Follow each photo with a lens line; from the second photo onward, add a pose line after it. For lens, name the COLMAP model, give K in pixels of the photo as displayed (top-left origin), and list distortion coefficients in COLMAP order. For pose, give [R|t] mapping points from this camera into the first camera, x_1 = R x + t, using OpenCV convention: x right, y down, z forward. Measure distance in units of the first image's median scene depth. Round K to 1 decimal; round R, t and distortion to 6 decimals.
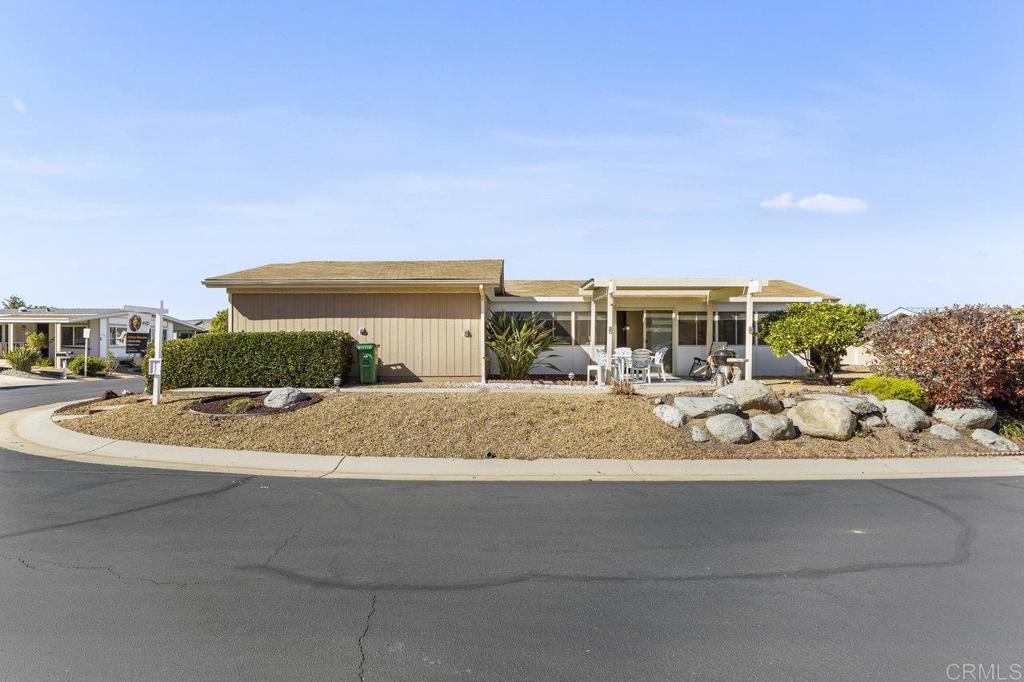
lens RADIAL K [[562.6, 0, 510.5], [0, 562.6, 339.0], [0, 0, 1]] dist [0.000803, 0.000029]
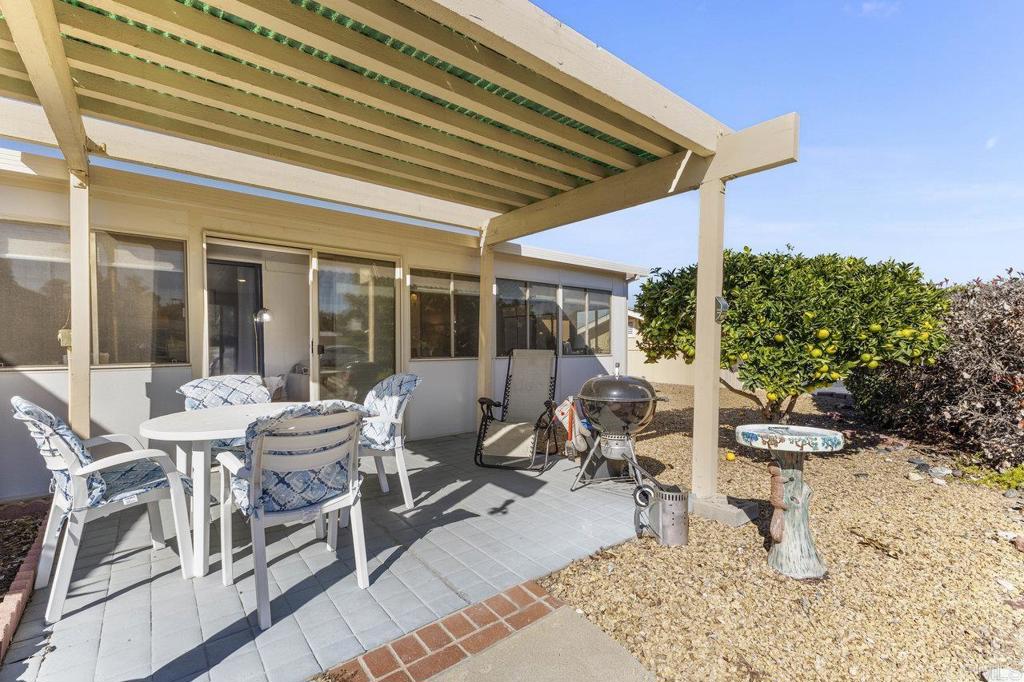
lens RADIAL K [[443.7, 0, 508.3], [0, 443.7, 343.7], [0, 0, 1]] dist [0.017747, -0.003682]
pose [[0.782197, -0.000002, 0.623032, 0.168832], [-0.001359, 0.999998, 0.001710, 0.001273], [-0.623030, -0.002184, 0.782195, 0.736308]]
